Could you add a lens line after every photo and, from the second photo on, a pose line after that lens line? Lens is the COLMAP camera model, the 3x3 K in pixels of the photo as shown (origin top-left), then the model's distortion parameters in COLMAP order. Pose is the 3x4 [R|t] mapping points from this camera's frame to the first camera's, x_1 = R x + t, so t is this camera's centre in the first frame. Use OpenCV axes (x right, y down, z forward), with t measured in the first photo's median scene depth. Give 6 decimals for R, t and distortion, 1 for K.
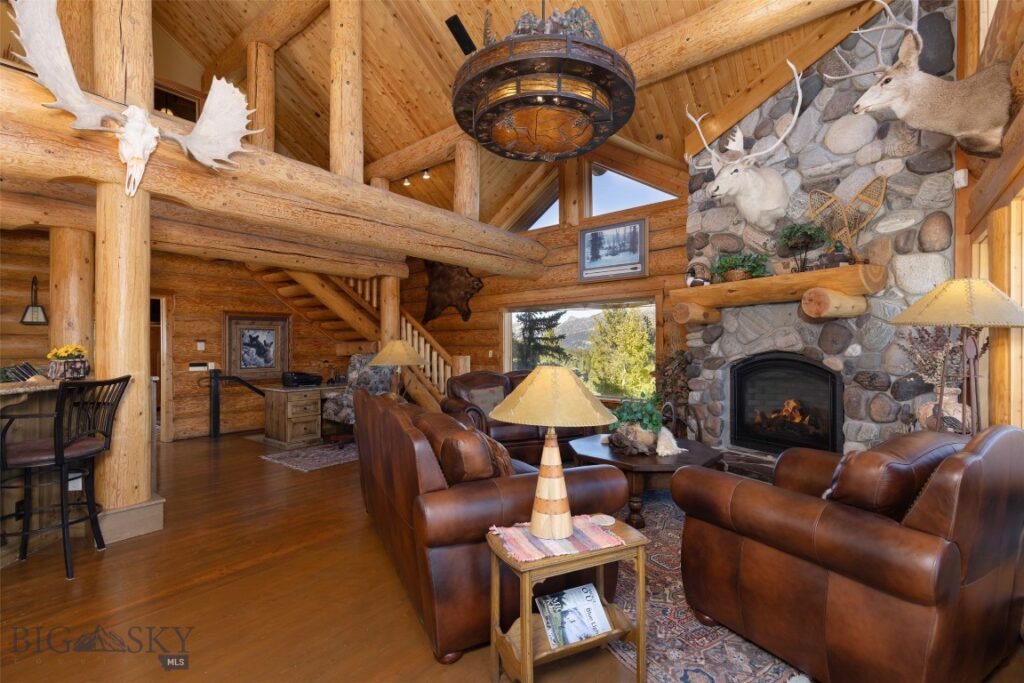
lens RADIAL K [[468.3, 0, 514.8], [0, 468.3, 345.0], [0, 0, 1]] dist [0.000513, 0.000480]
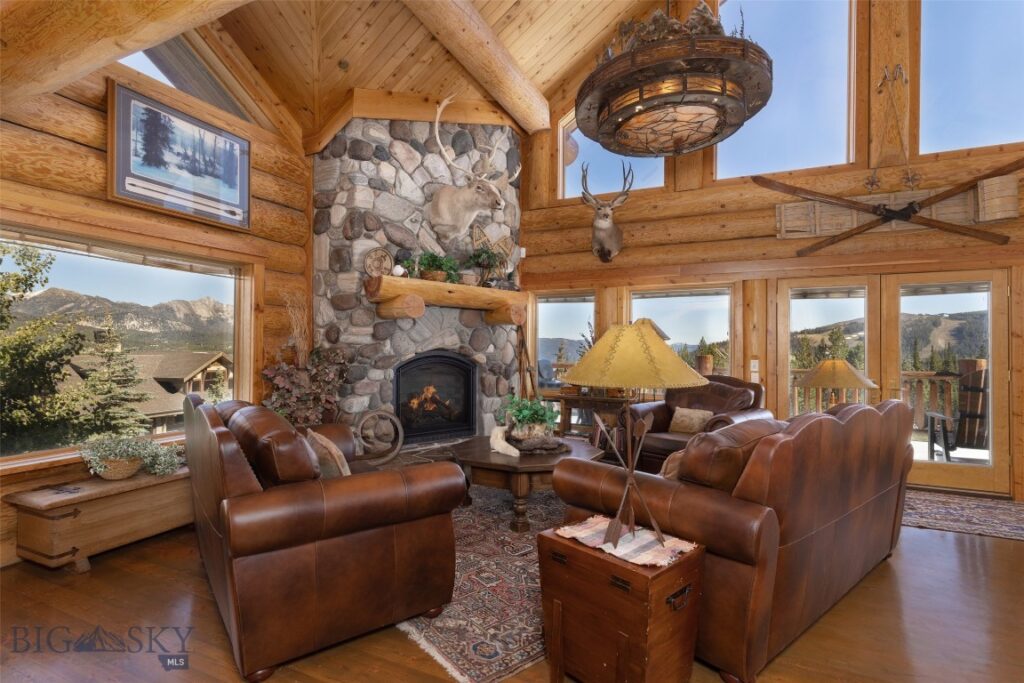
lens RADIAL K [[468.3, 0, 514.8], [0, 468.3, 345.0], [0, 0, 1]] dist [0.000513, 0.000480]
pose [[-0.234762, 0.006793, 0.972029, -0.676866], [-0.013065, 0.999863, -0.010143, 0.014734], [-0.971965, -0.015081, -0.234641, 1.261974]]
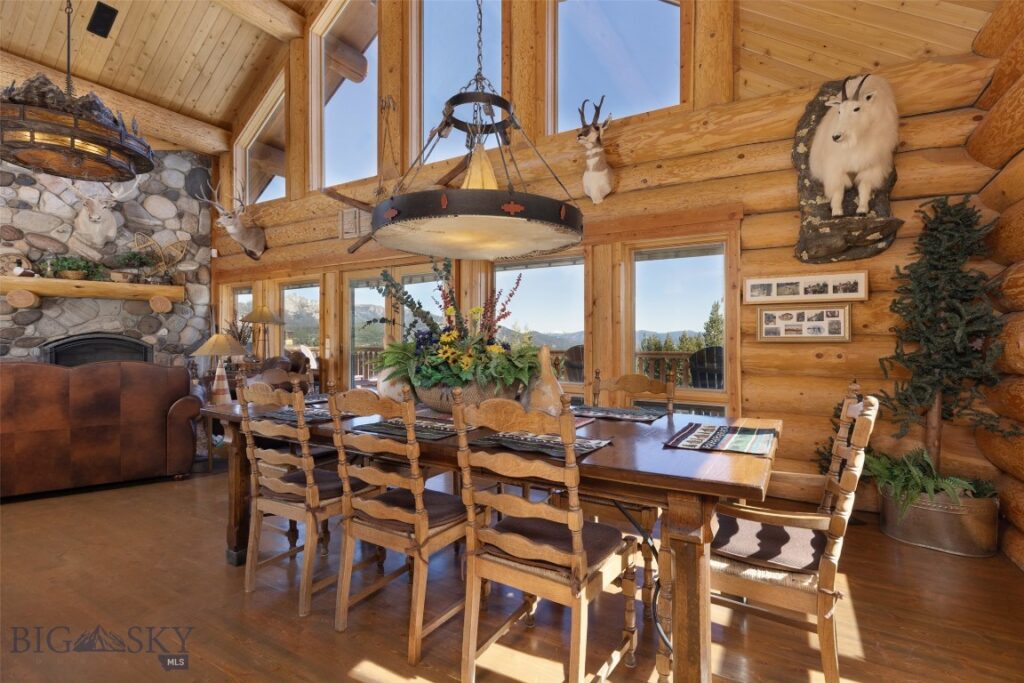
lens RADIAL K [[450.3, 0, 512.0], [0, 450.3, 341.5], [0, 0, 1]] dist [-0.000513, 0.000266]
pose [[-0.164092, -0.003956, 0.986437, -1.158741], [-0.005757, 0.999979, 0.003053, 0.034457], [-0.986428, -0.005178, -0.164111, -0.016440]]
